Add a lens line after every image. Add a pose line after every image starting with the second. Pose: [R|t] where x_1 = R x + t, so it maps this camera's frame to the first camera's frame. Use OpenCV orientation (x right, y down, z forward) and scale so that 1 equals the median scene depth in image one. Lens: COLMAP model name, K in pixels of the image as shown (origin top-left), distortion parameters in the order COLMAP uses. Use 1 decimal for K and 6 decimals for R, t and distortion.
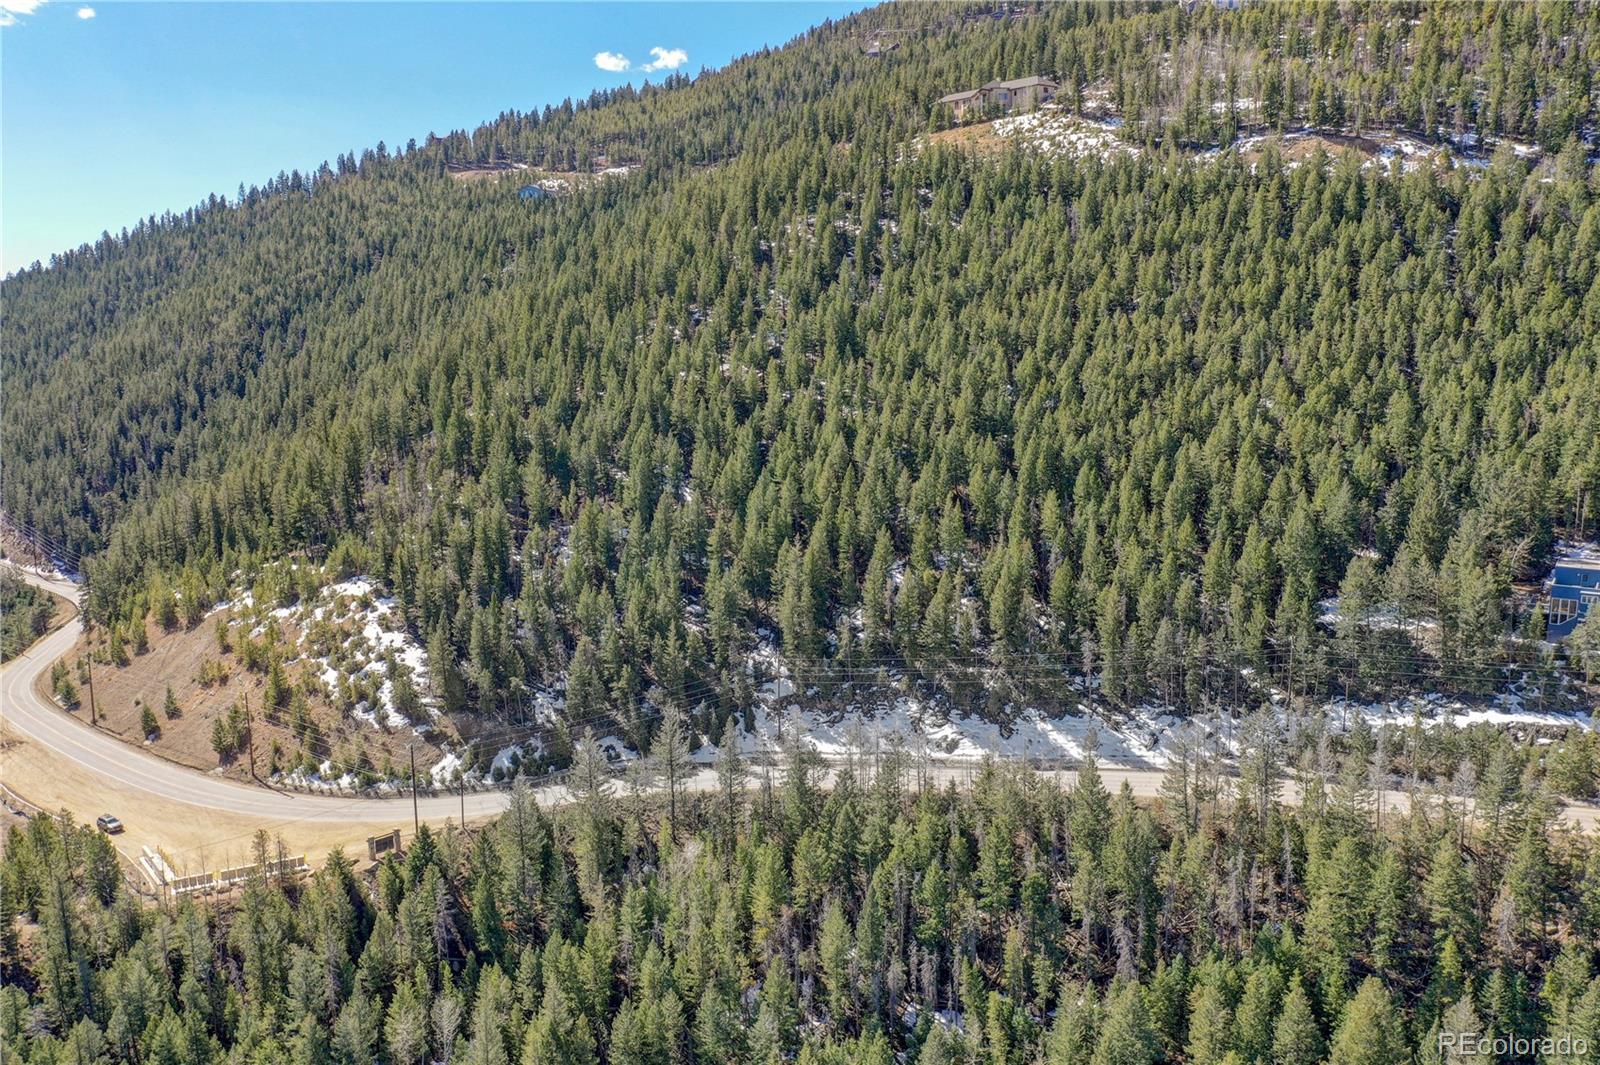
lens RADIAL K [[1260.5, 0, 801.8], [0, 1260.5, 532.7], [0, 0, 1]] dist [-0.001054, 0.002970]
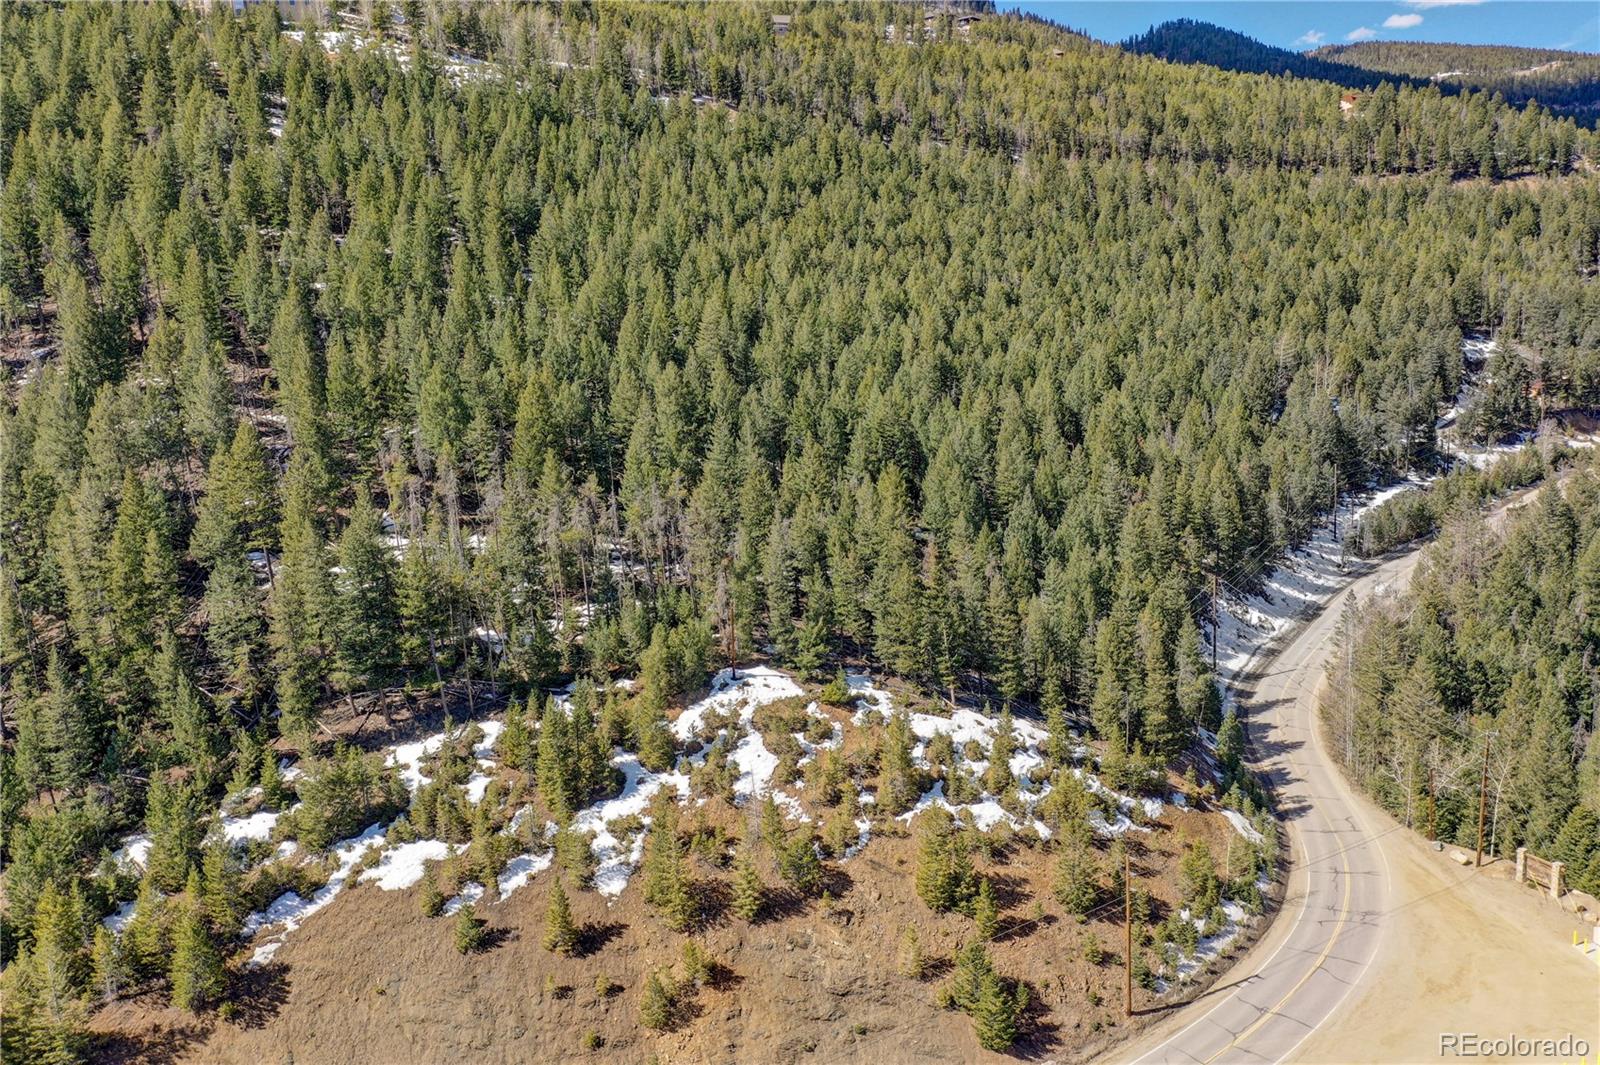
lens RADIAL K [[1260.5, 0, 797.0], [0, 1260.5, 537.6], [0, 0, 1]] dist [-0.001054, 0.002970]
pose [[0.378728, -0.162634, 0.911107, -0.918348], [0.203012, 0.975063, 0.089662, -0.068169], [-0.902968, 0.151008, 0.402300, 0.888299]]
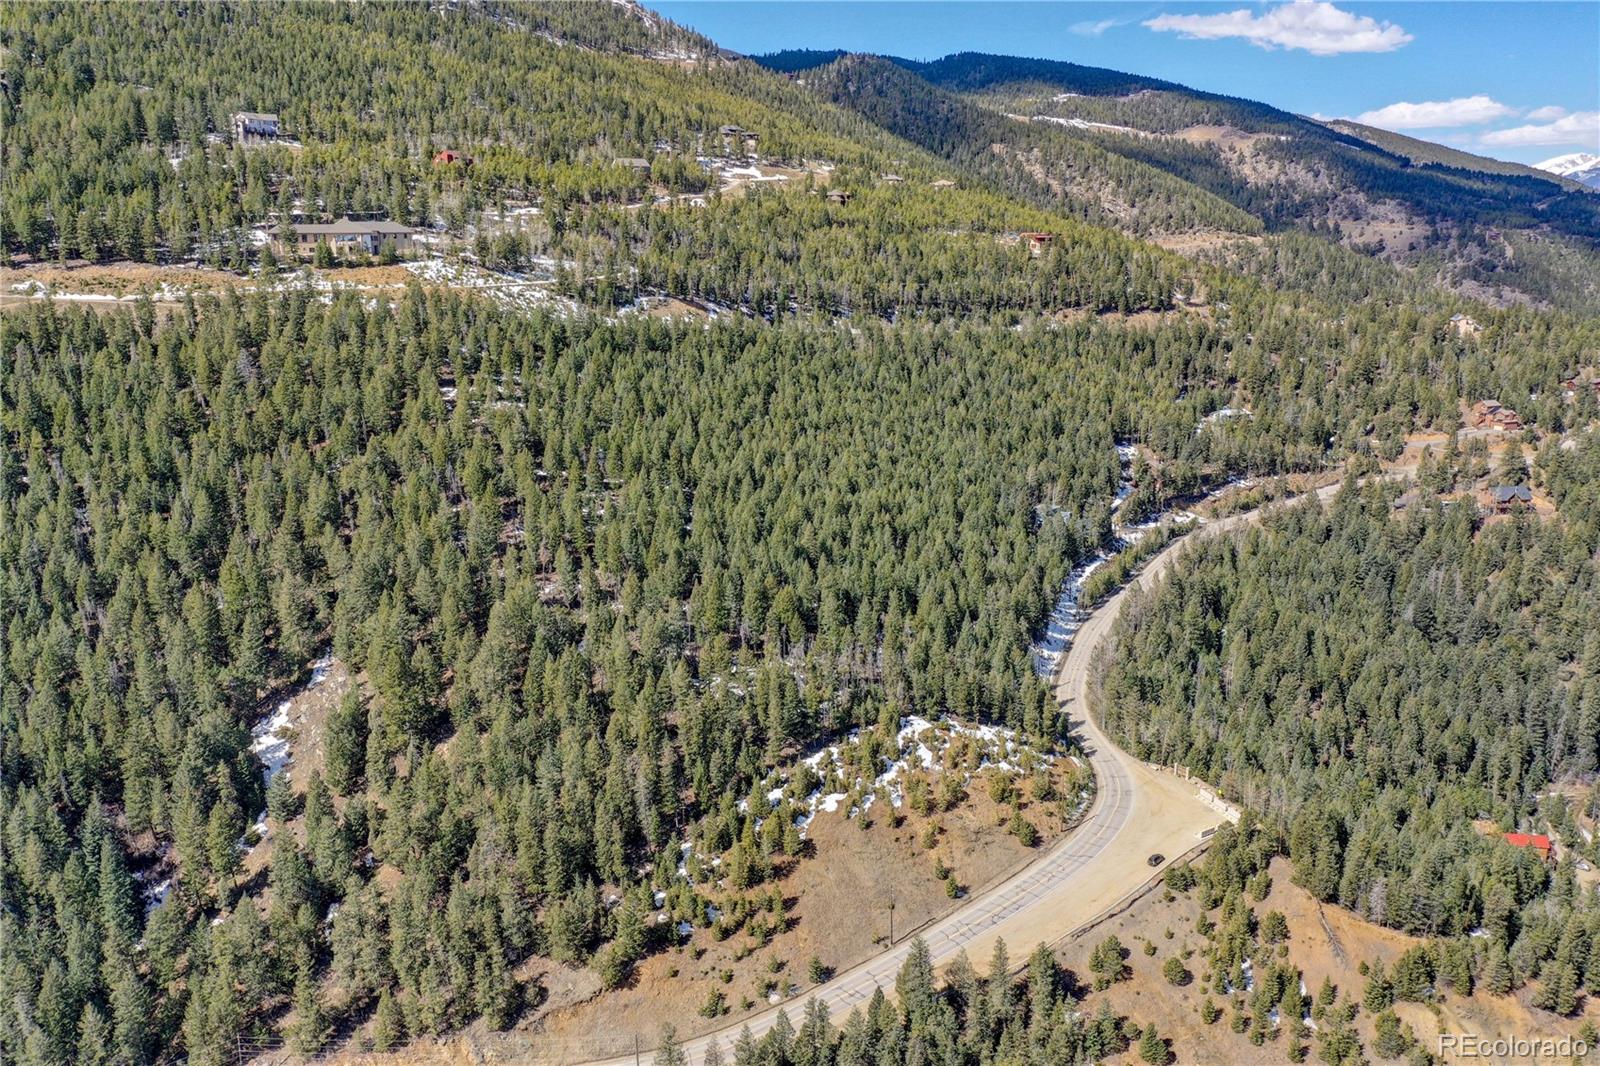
lens RADIAL K [[1260.5, 0, 798.6], [0, 1260.5, 528.5], [0, 0, 1]] dist [-0.001054, 0.002970]
pose [[0.112998, -0.214811, 0.970097, -1.836015], [0.186405, 0.963597, 0.191659, -0.494872], [-0.975953, 0.159174, 0.148927, 1.025603]]
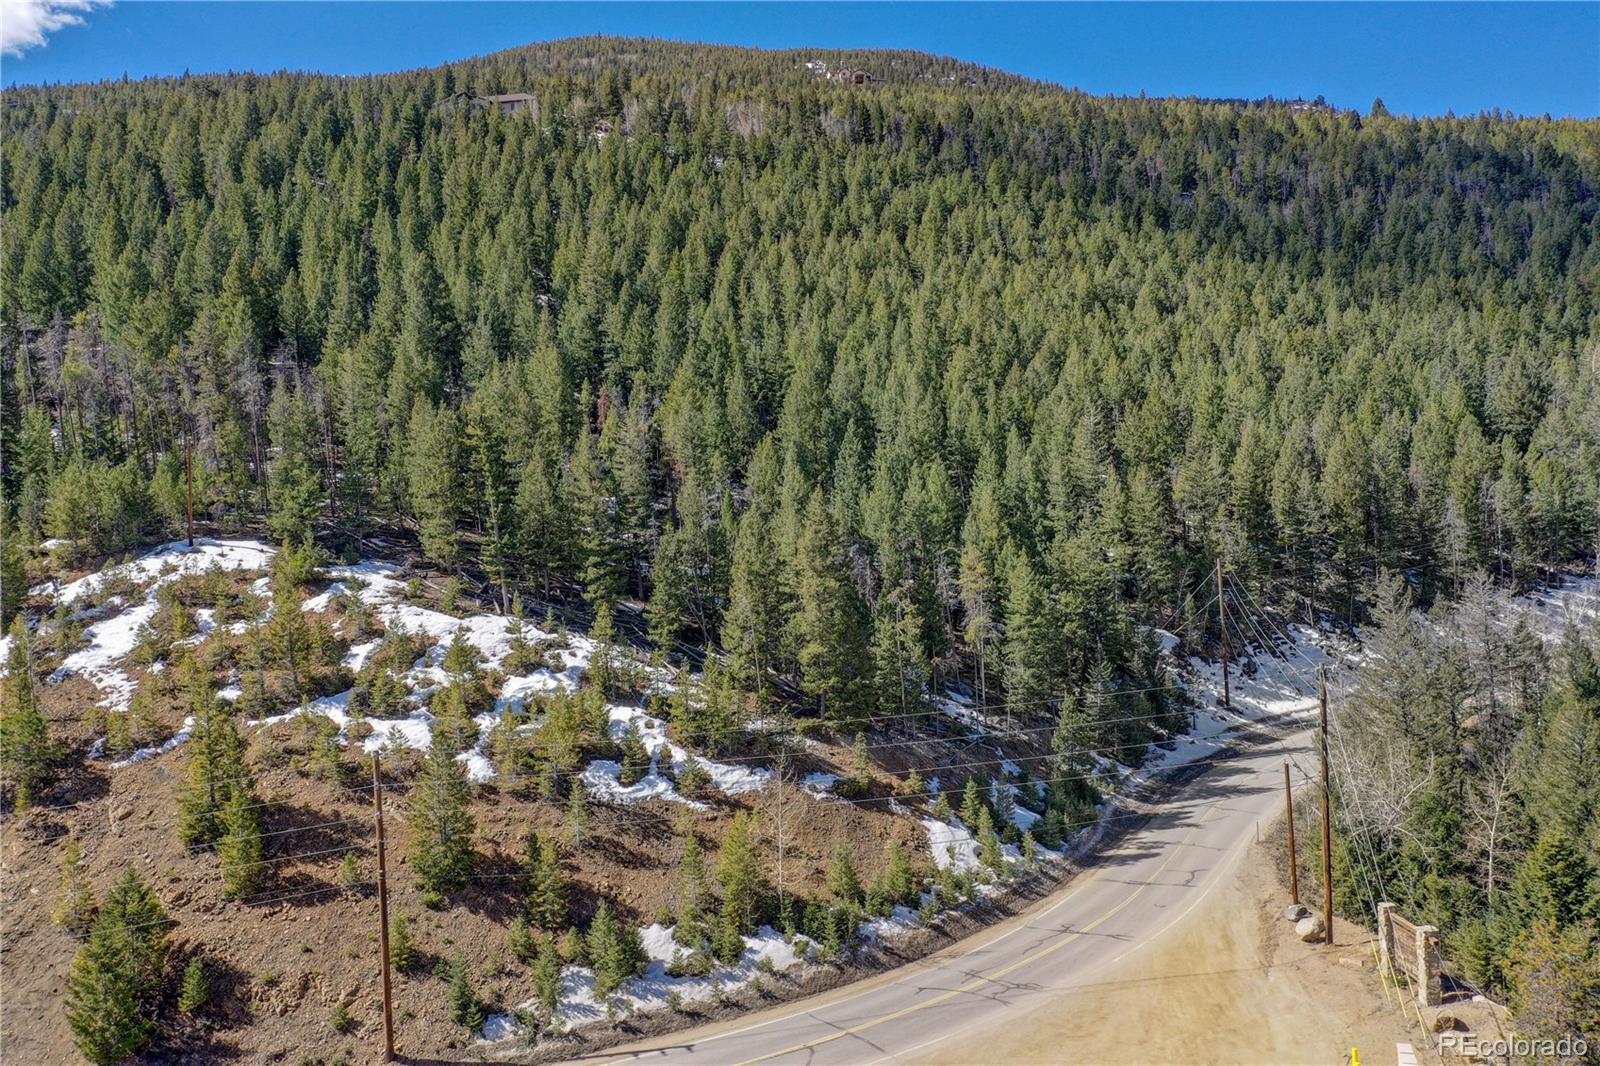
lens RADIAL K [[1260.5, 0, 799.8], [0, 1260.5, 531.2], [0, 0, 1]] dist [-0.001054, 0.002970]
pose [[0.696208, -0.017258, 0.717632, -0.571027], [0.165788, 0.976549, -0.137354, 0.131207], [-0.698433, 0.214602, 0.682743, 0.719382]]
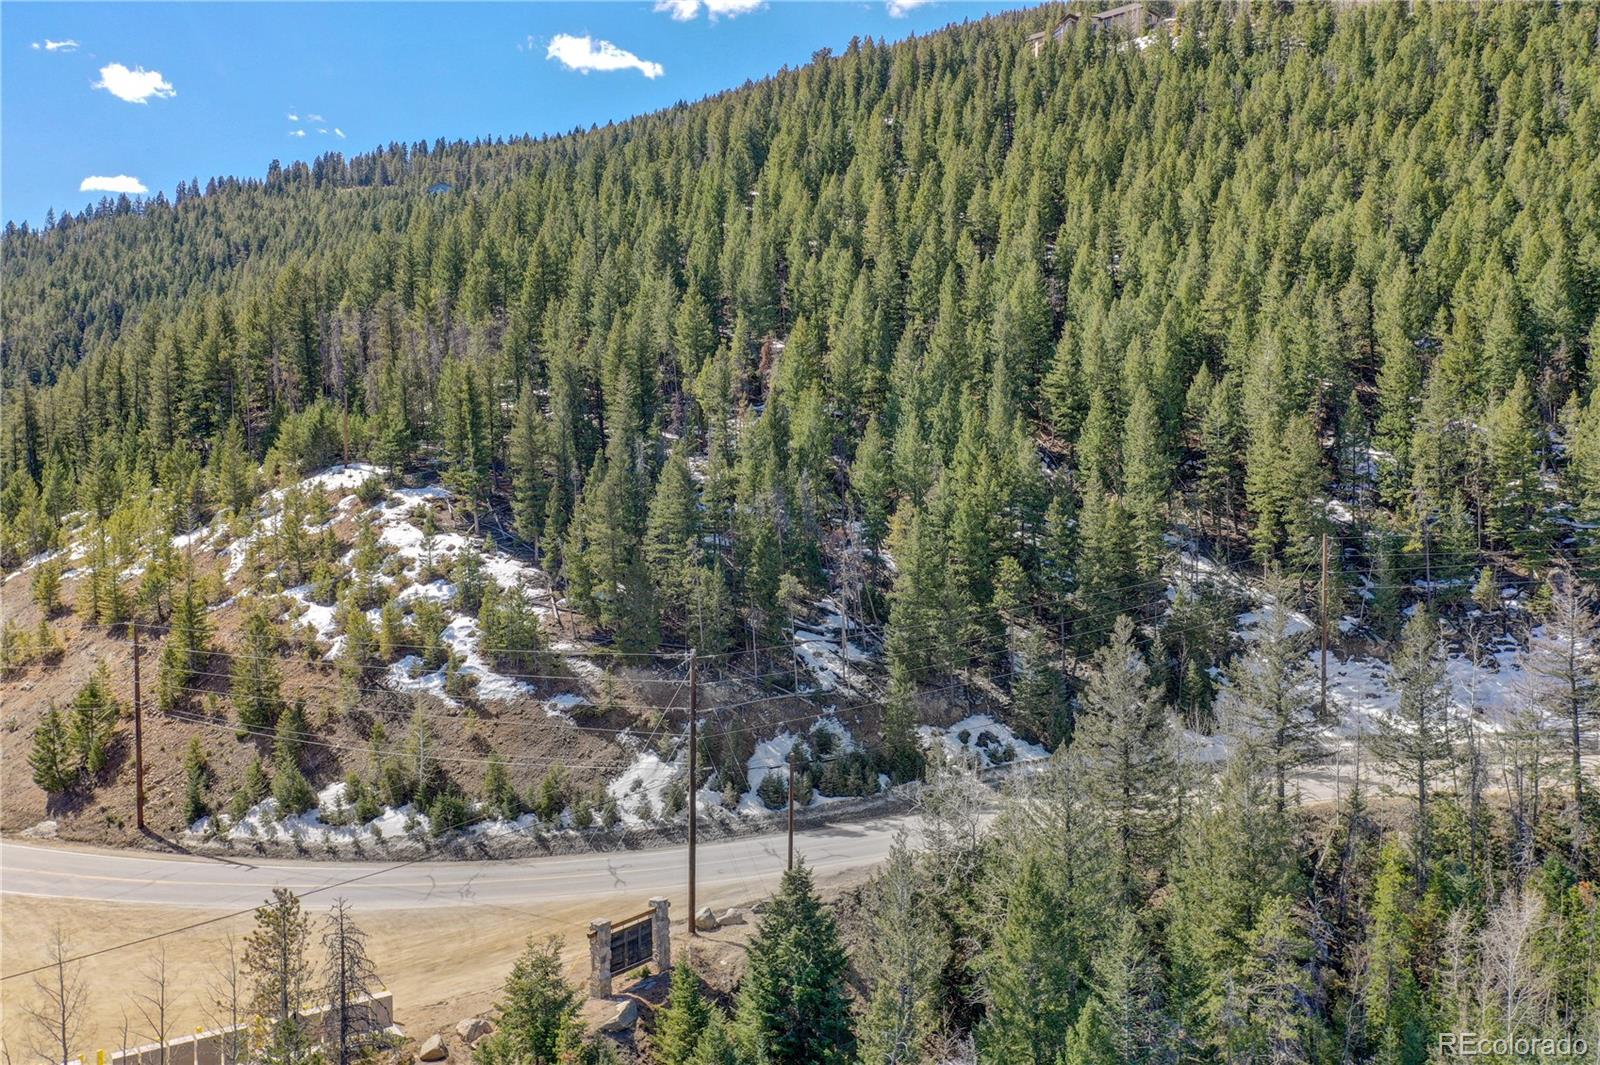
lens RADIAL K [[1260.5, 0, 801.3], [0, 1260.5, 530.1], [0, 0, 1]] dist [-0.001054, 0.002970]
pose [[0.989552, 0.003069, 0.144147, -0.280424], [0.016183, 0.991091, -0.132198, 0.153649], [-0.143269, 0.133149, 0.980686, 0.549257]]
